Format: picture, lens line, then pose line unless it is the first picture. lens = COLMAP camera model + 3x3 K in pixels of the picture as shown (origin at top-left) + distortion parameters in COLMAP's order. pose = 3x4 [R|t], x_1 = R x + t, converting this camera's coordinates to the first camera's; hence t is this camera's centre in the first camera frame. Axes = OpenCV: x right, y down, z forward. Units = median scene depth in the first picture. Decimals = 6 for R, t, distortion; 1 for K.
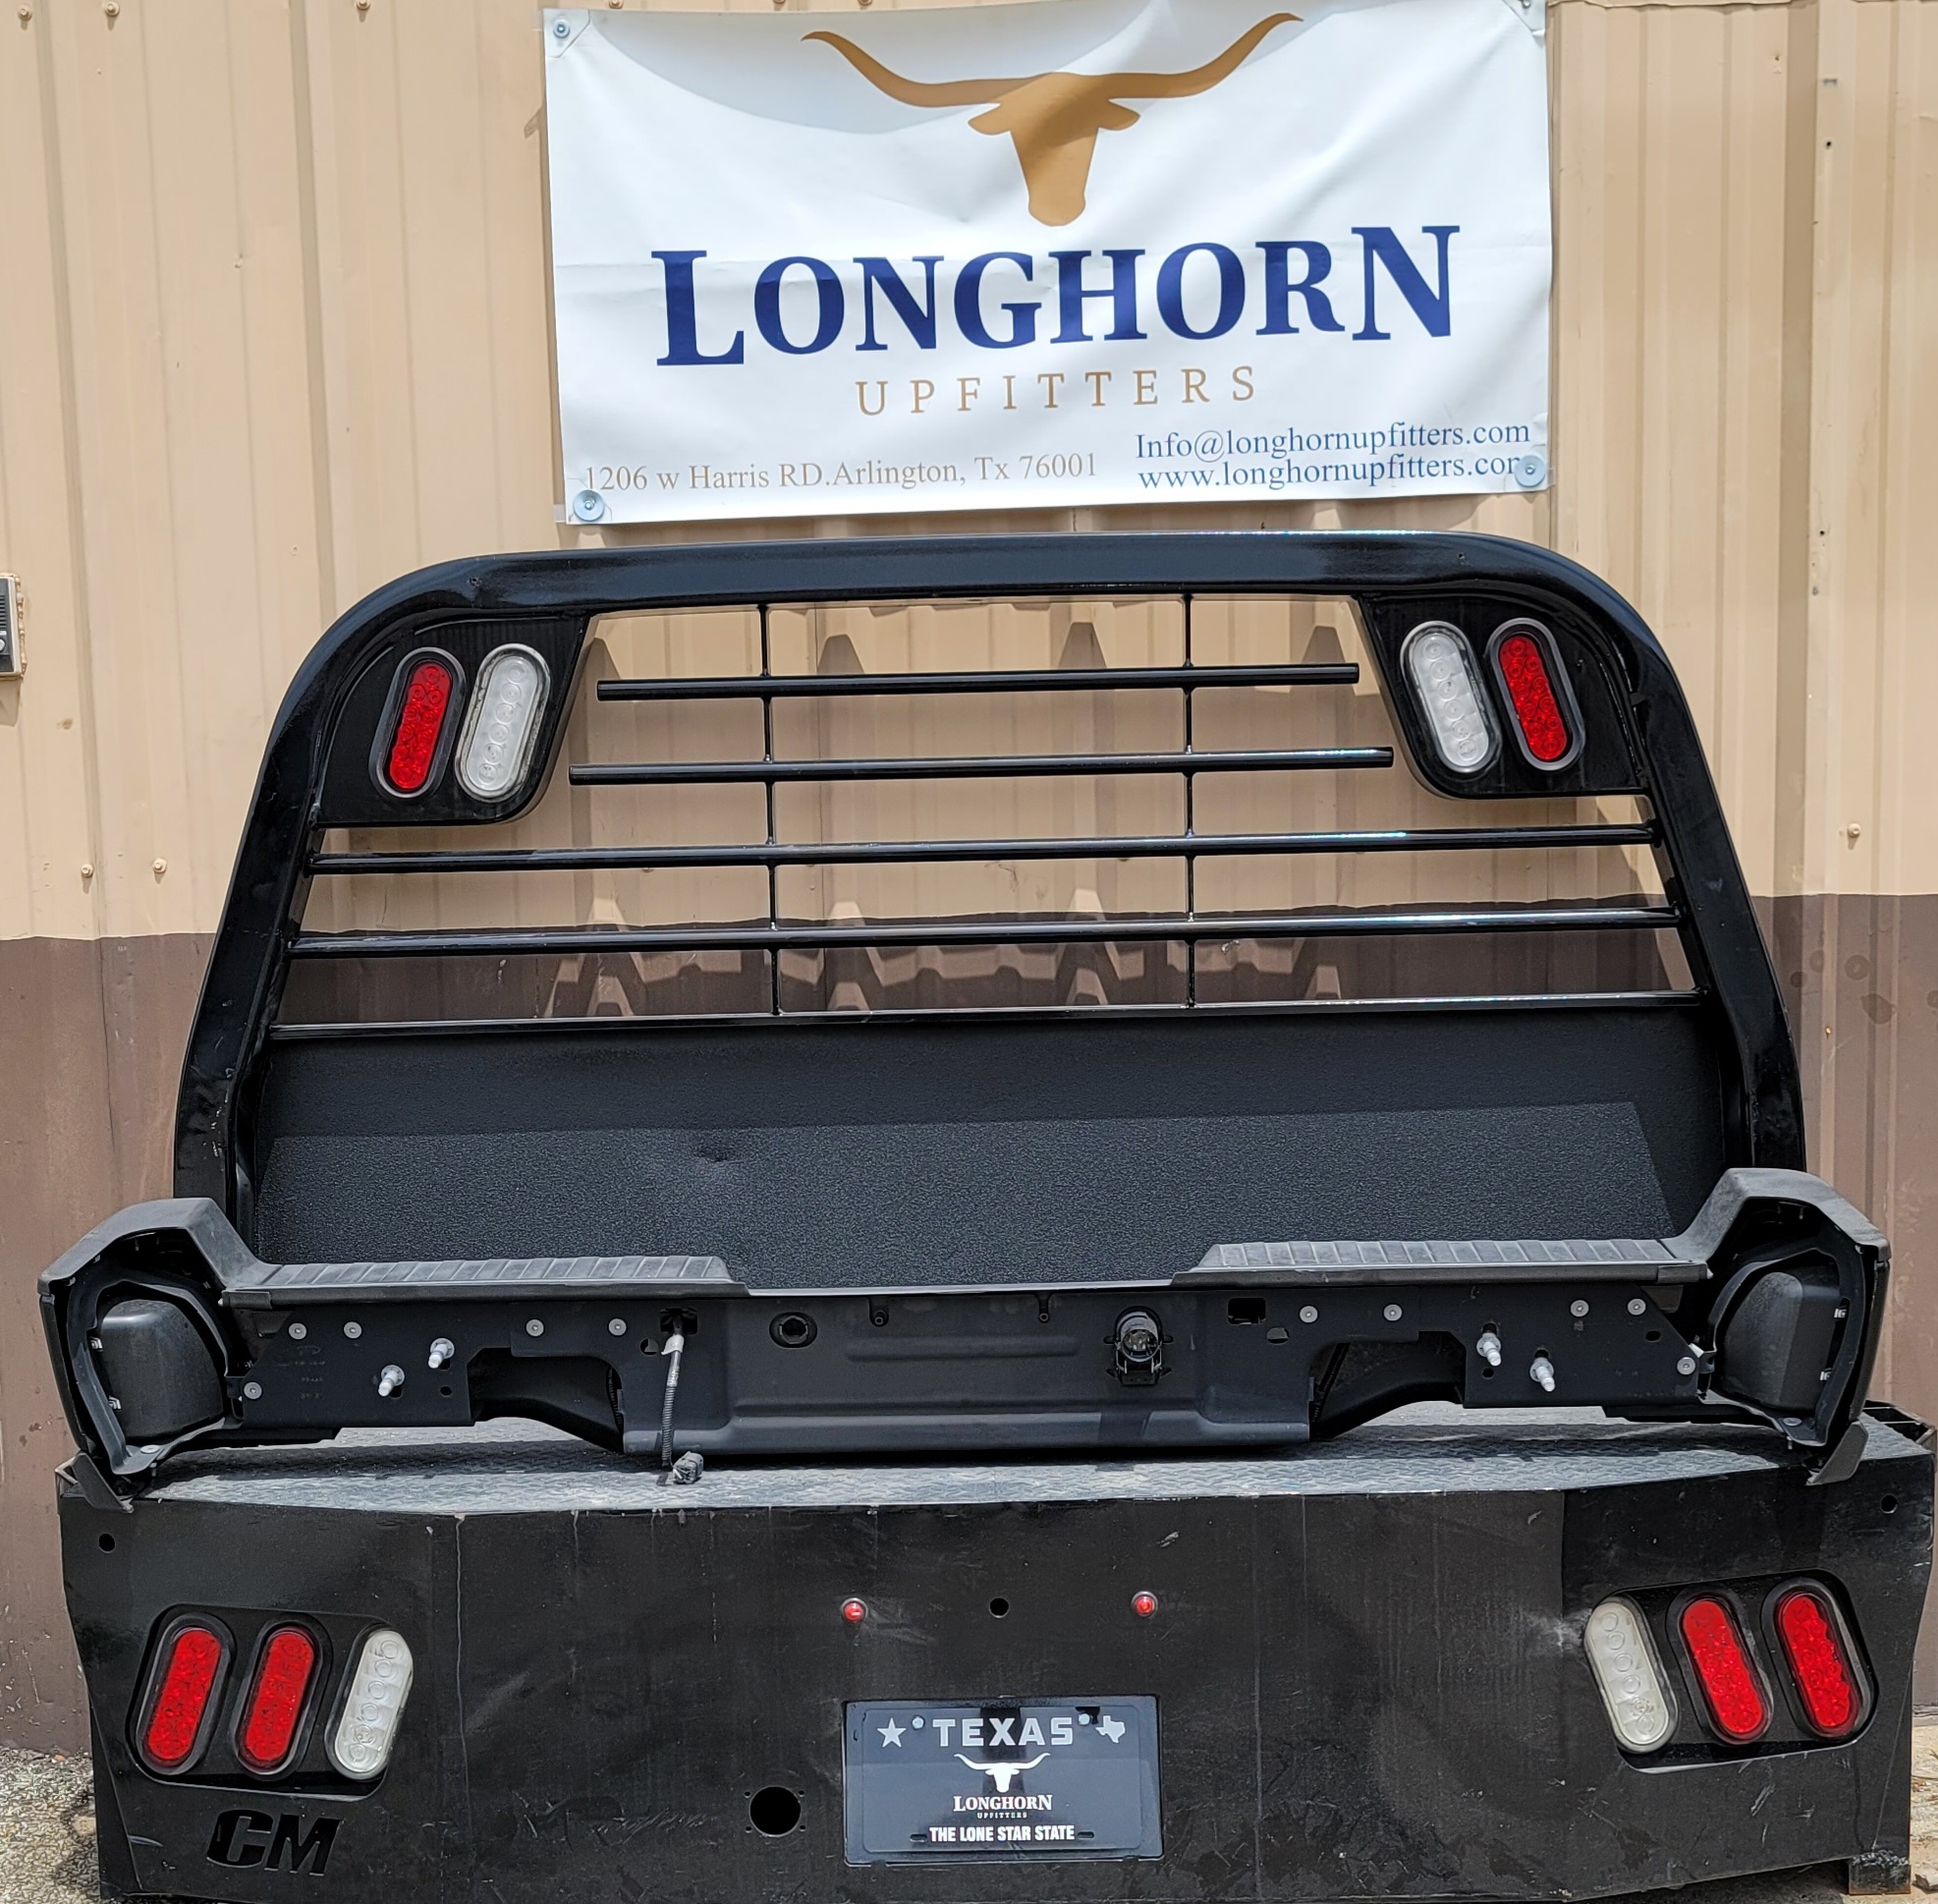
lens RADIAL K [[2975.2, 0, 1014.5], [0, 2975.2, 1234.6], [0, 0, 1]] dist [0.113008, 0.000000]
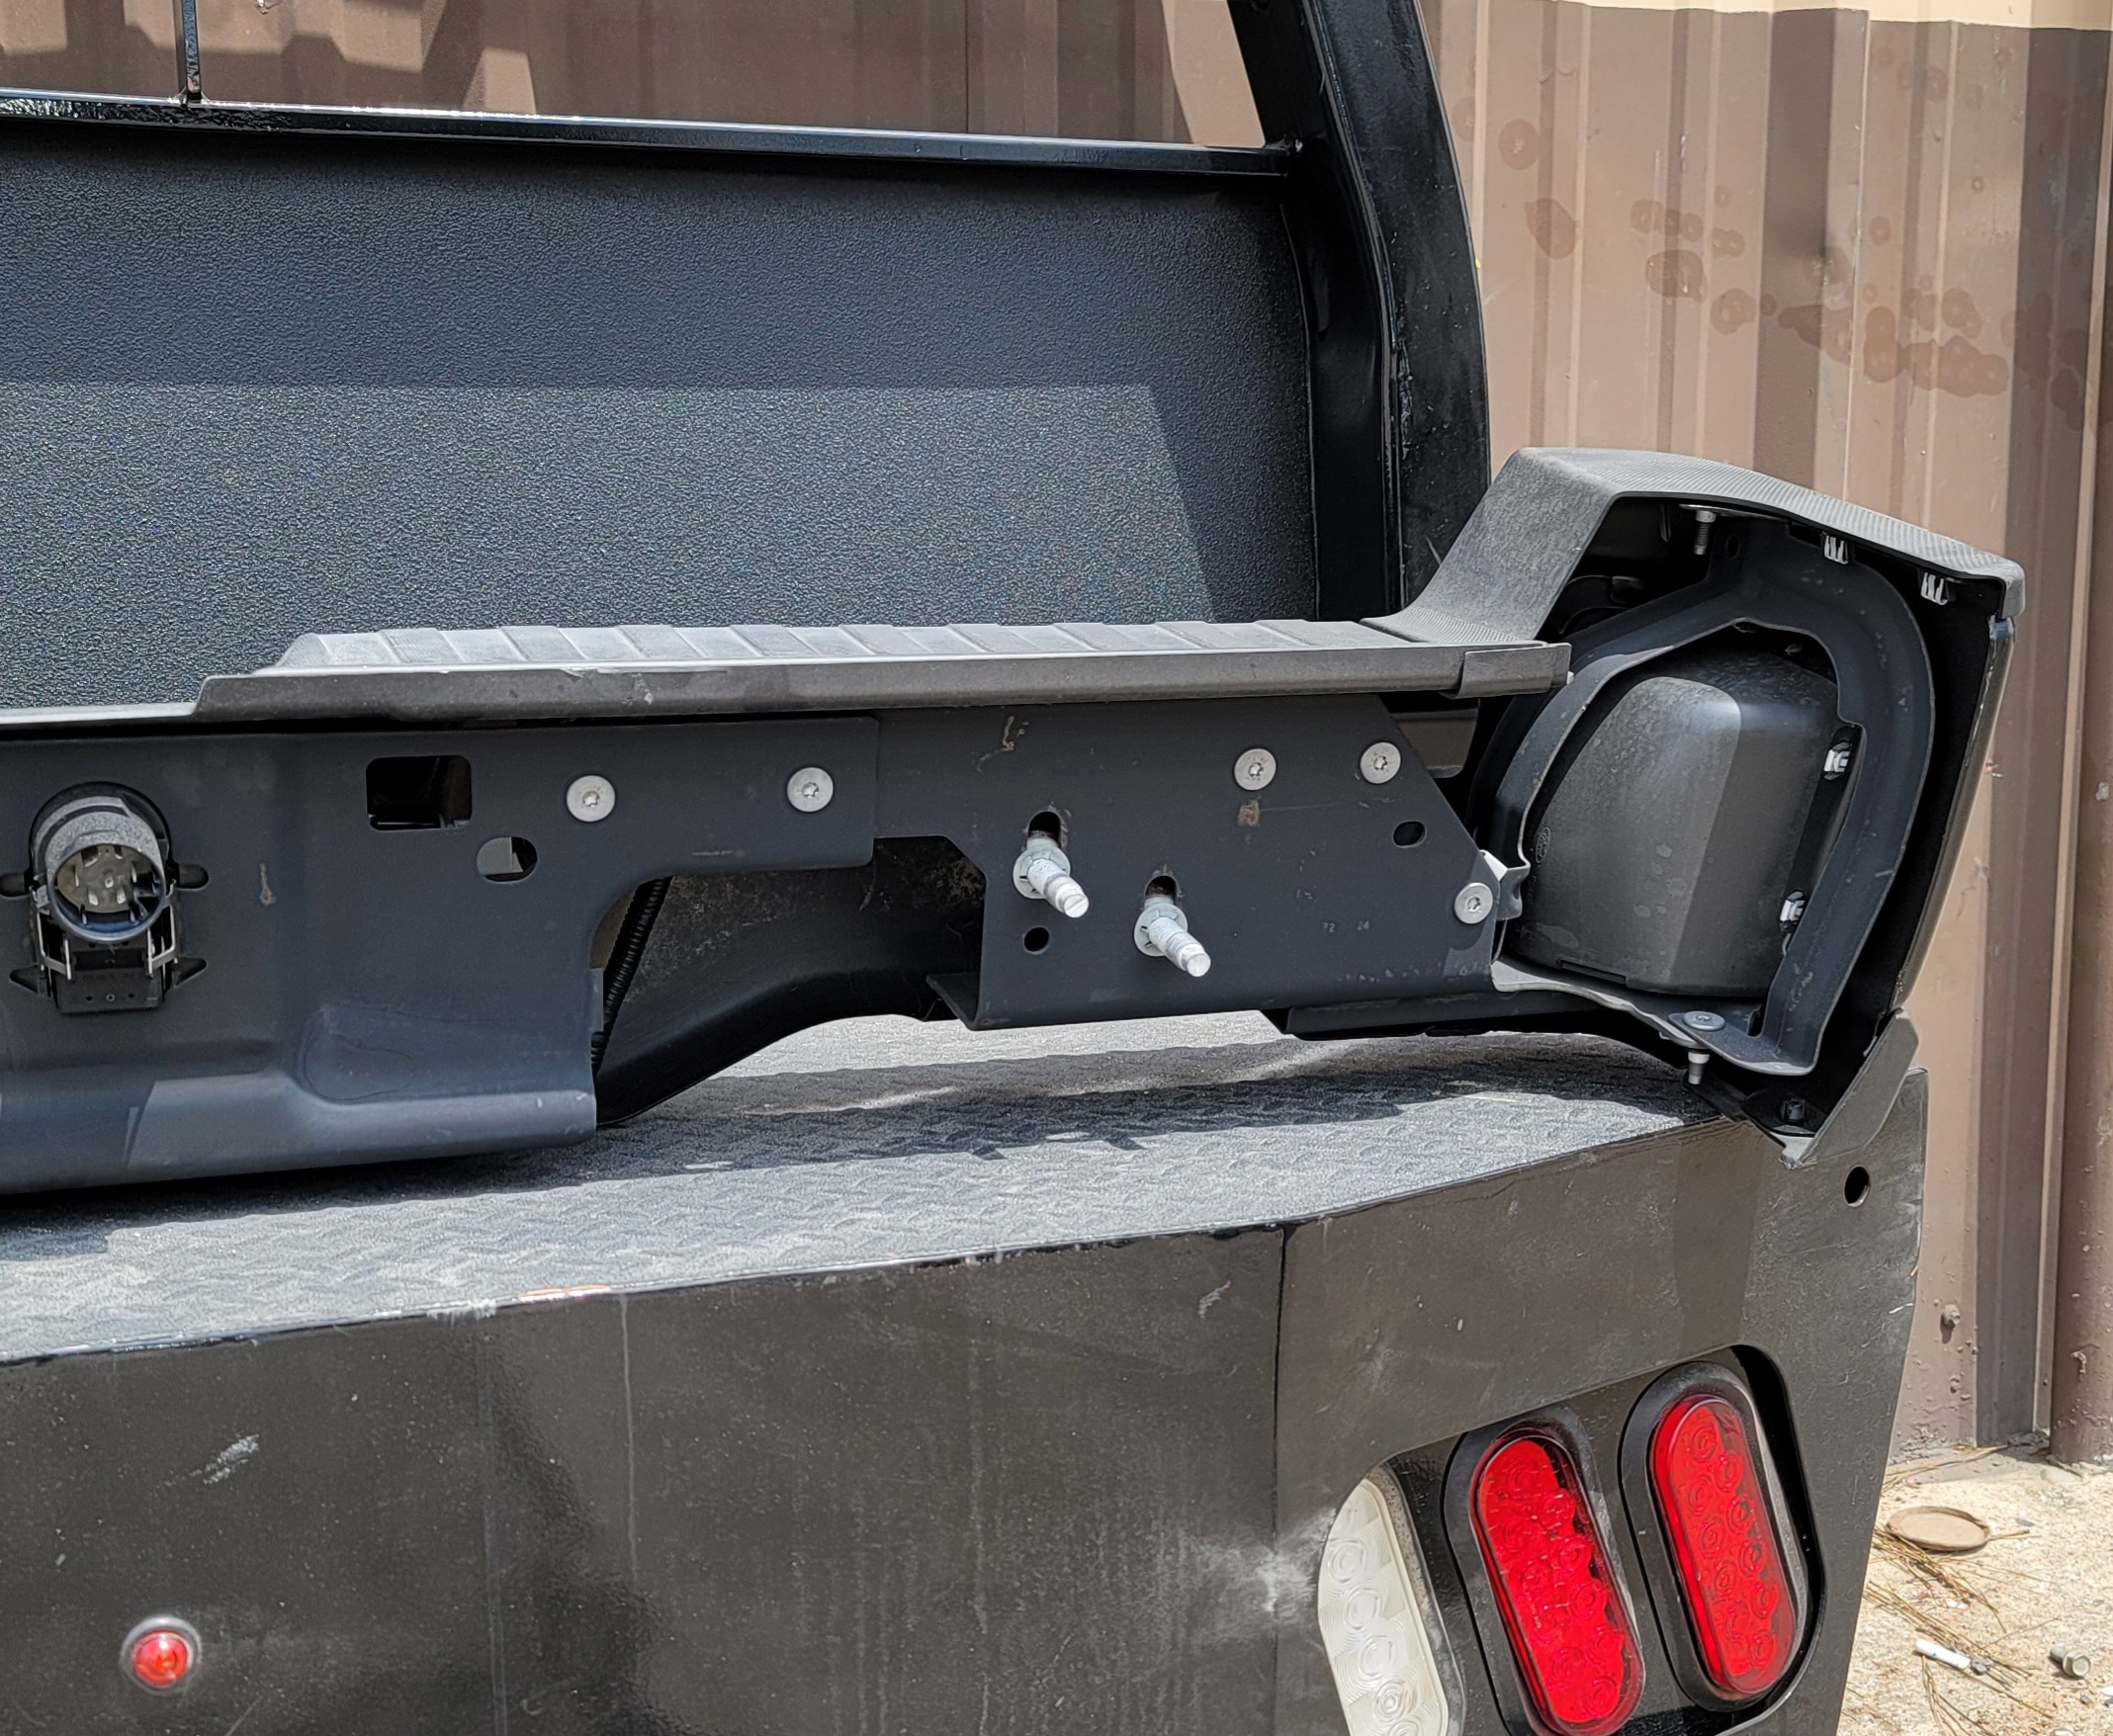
lens RADIAL K [[2915.4, 0, 1124.7], [0, 2915.4, 1049.6], [0, 0, 1]] dist [0.072414, 0.000000]
pose [[0.930064, -0.053504, 0.363480, 0.026285], [0.028208, 0.996818, 0.074553, 0.032312], [-0.366313, -0.059086, 0.928614, 0.627670]]
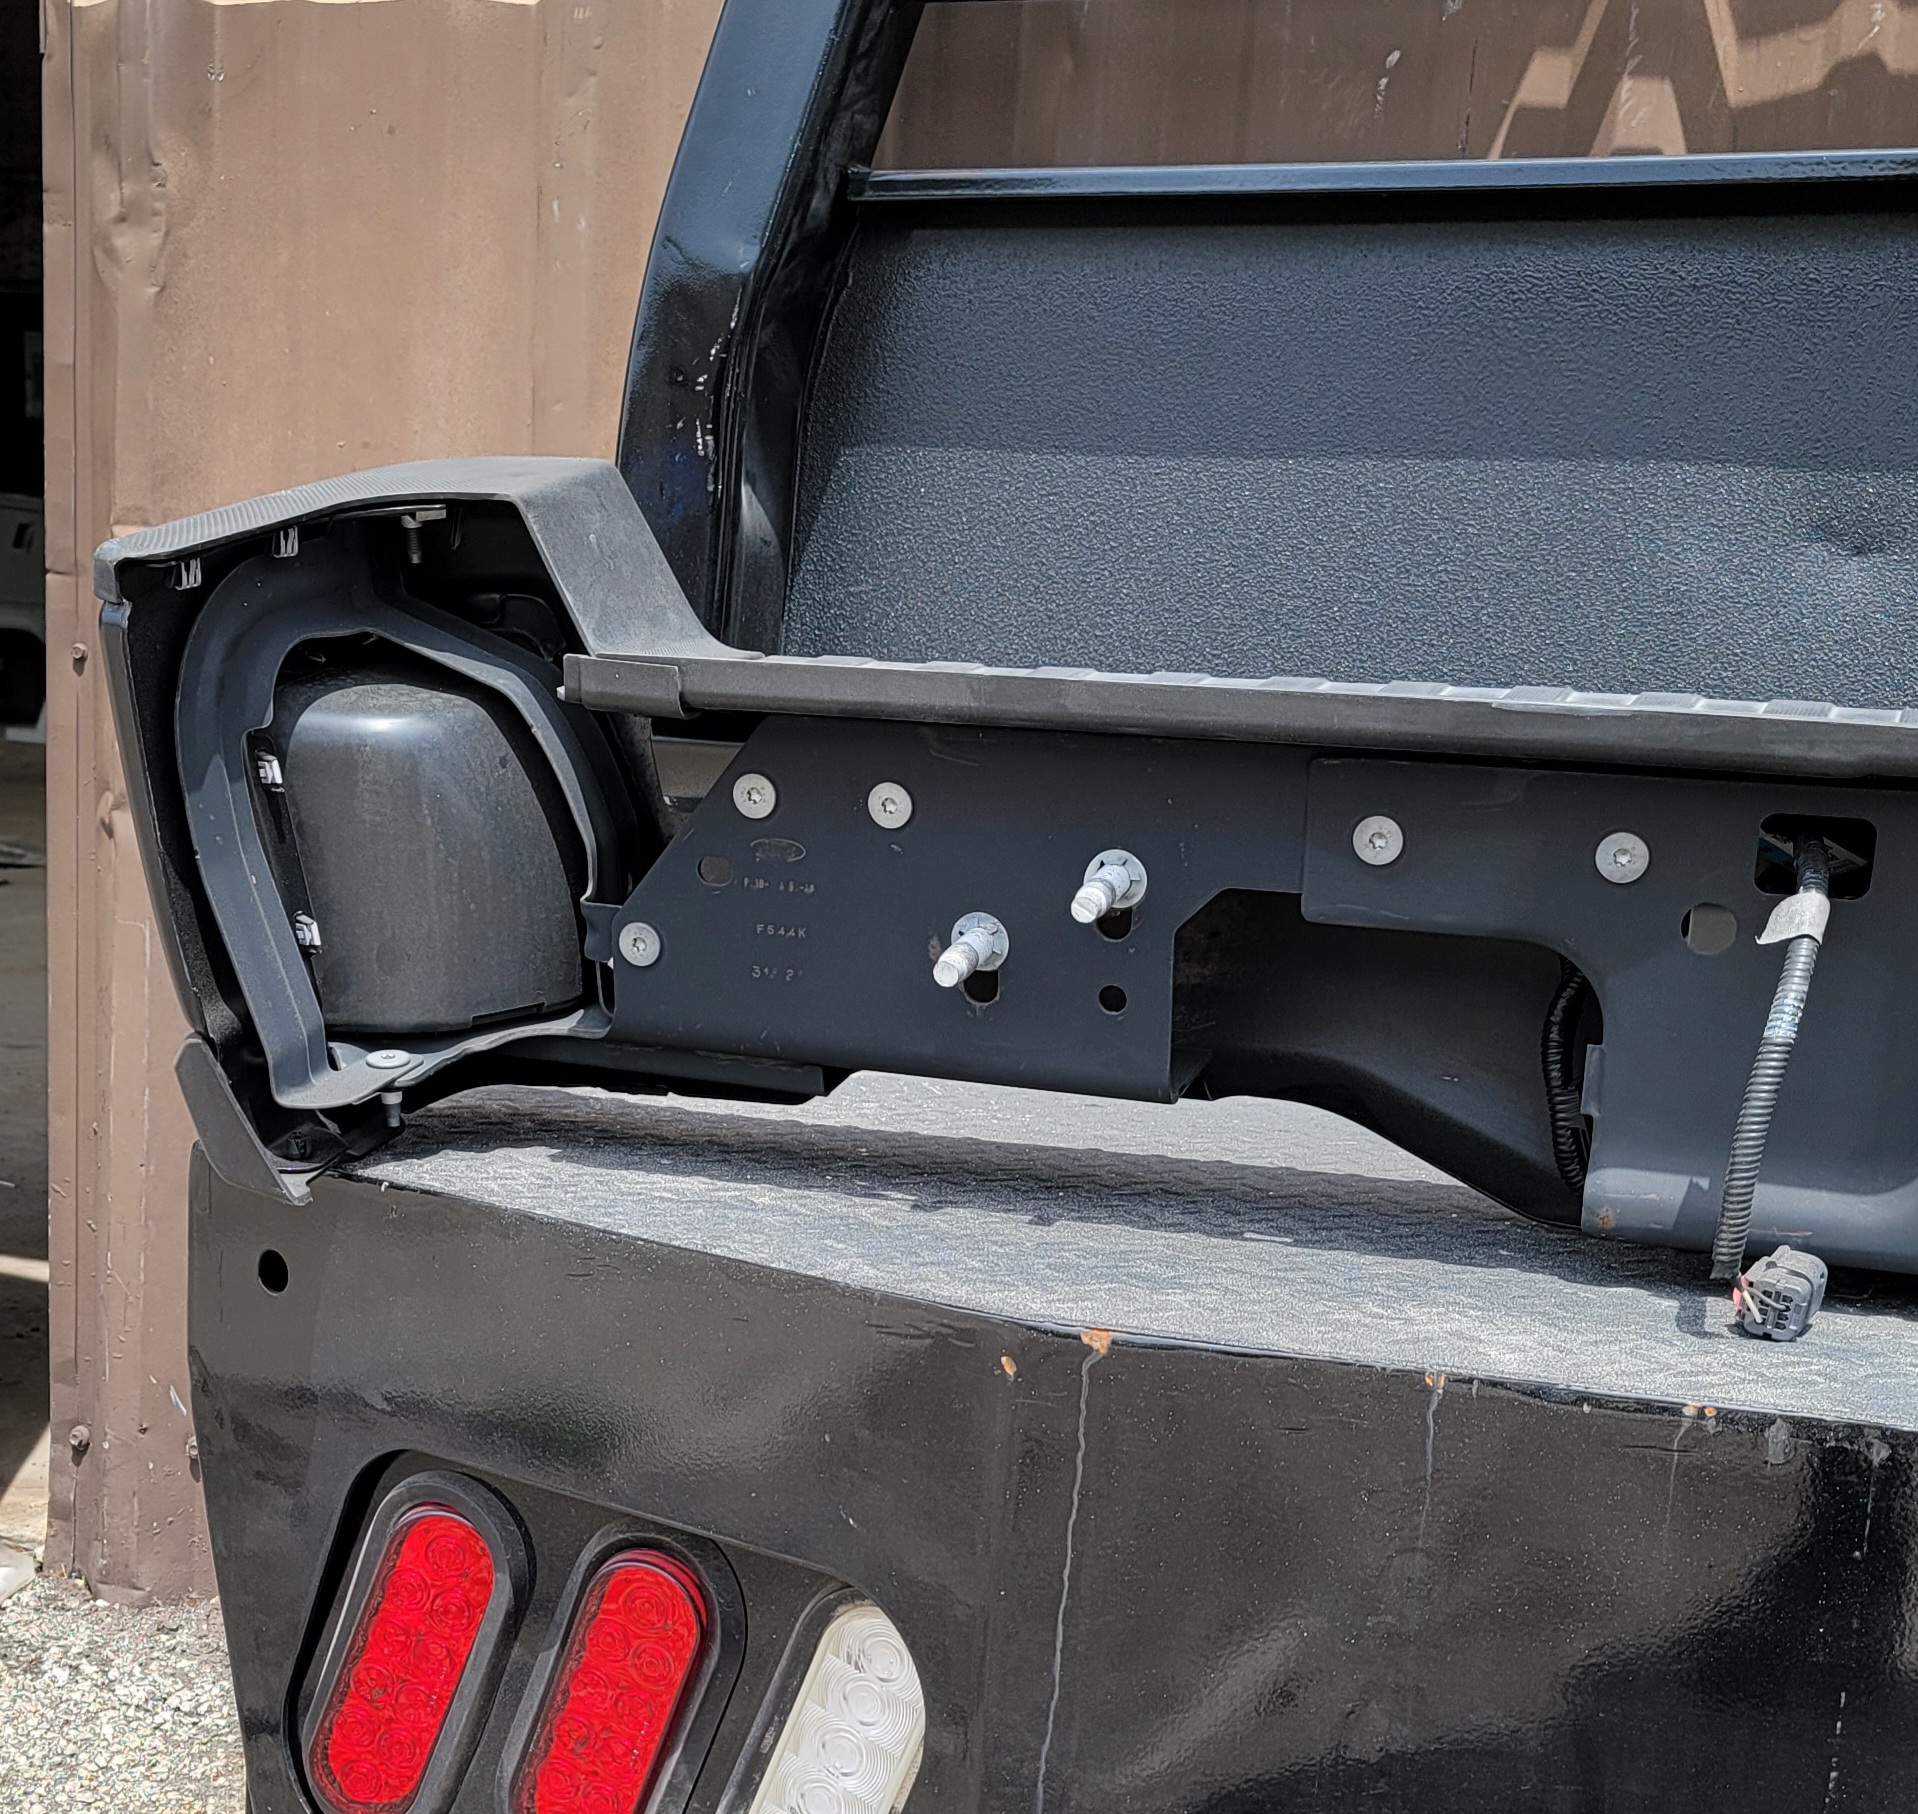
lens RADIAL K [[2968.2, 0, 745.8], [0, 2968.2, 1292.3], [0, 0, 1]] dist [0.058531, 0.000000]
pose [[0.935761, 0.139016, -0.324076, -0.108270], [-0.108959, 0.988029, 0.109210, 0.053309], [0.335378, -0.066883, 0.939706, 0.635886]]
